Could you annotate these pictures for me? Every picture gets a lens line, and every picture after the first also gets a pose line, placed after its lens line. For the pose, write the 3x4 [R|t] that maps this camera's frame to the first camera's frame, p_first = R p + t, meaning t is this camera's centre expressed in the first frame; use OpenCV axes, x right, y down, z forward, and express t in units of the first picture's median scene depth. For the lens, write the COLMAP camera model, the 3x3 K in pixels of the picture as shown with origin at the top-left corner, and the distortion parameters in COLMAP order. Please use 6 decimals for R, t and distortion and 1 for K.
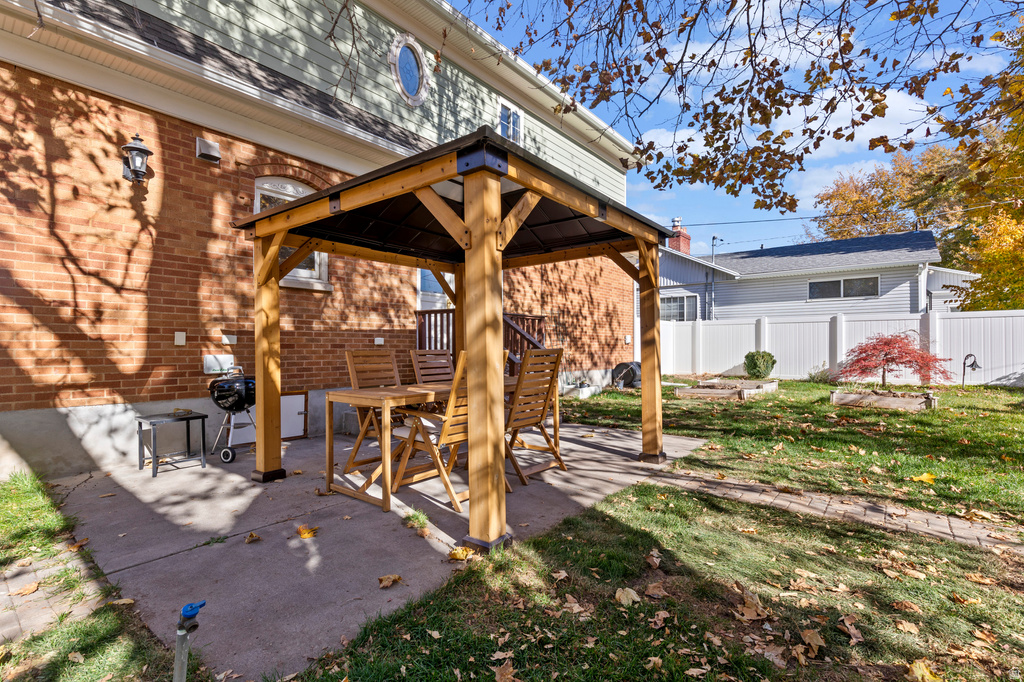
lens RADIAL K [[469.4, 0, 517.2], [0, 469.4, 344.5], [0, 0, 1]] dist [0.003235, -0.000083]
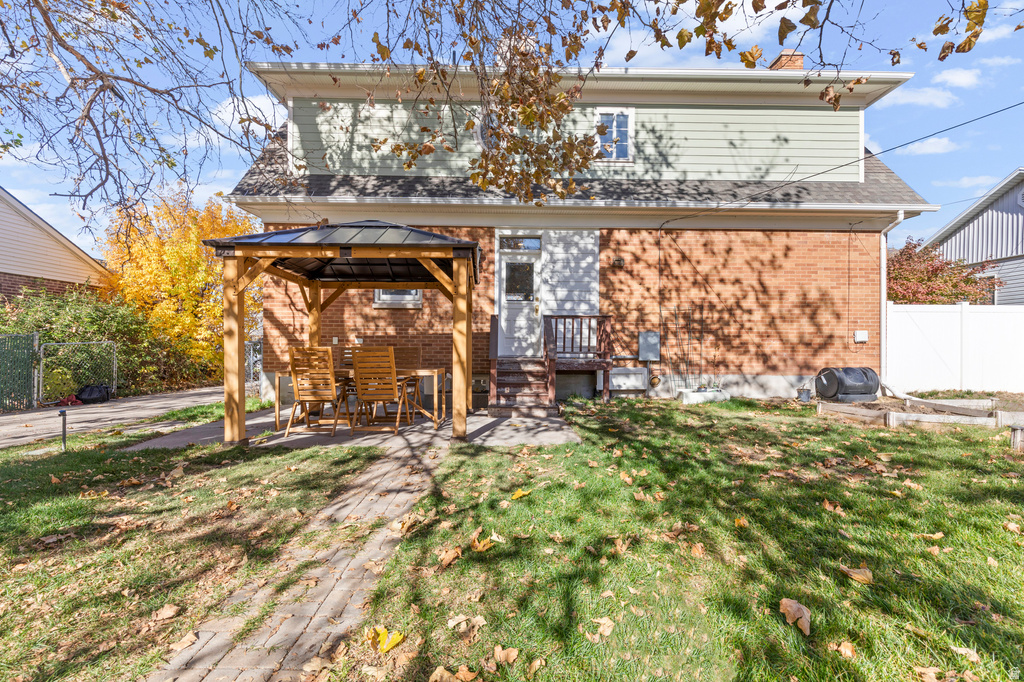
lens RADIAL K [[469.4, 0, 517.2], [0, 469.4, 344.5], [0, 0, 1]] dist [0.003235, -0.000083]
pose [[0.646889, -0.001824, -0.762582, 0.642447], [0.000682, 0.999998, -0.001814, 0.003571], [0.762584, 0.000654, 0.646889, 0.183497]]
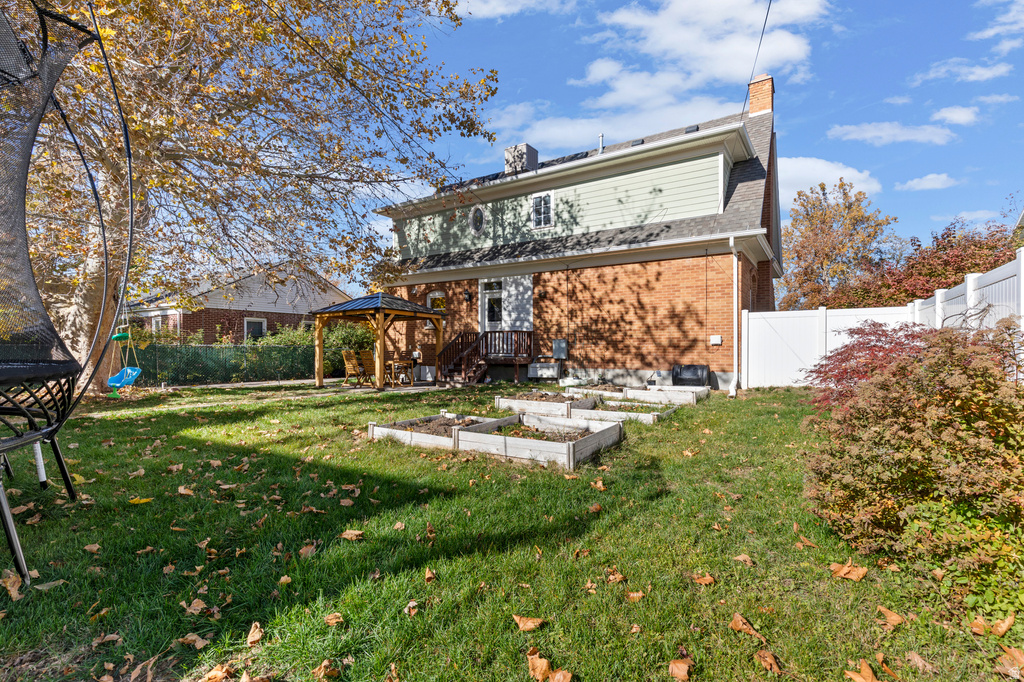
lens RADIAL K [[469.4, 0, 517.2], [0, 469.4, 344.5], [0, 0, 1]] dist [0.003235, -0.000083]
pose [[0.116420, -0.006334, -0.993180, 1.546588], [0.010357, 0.999933, -0.005163, -0.002230], [0.993146, -0.009686, 0.116478, 0.744631]]
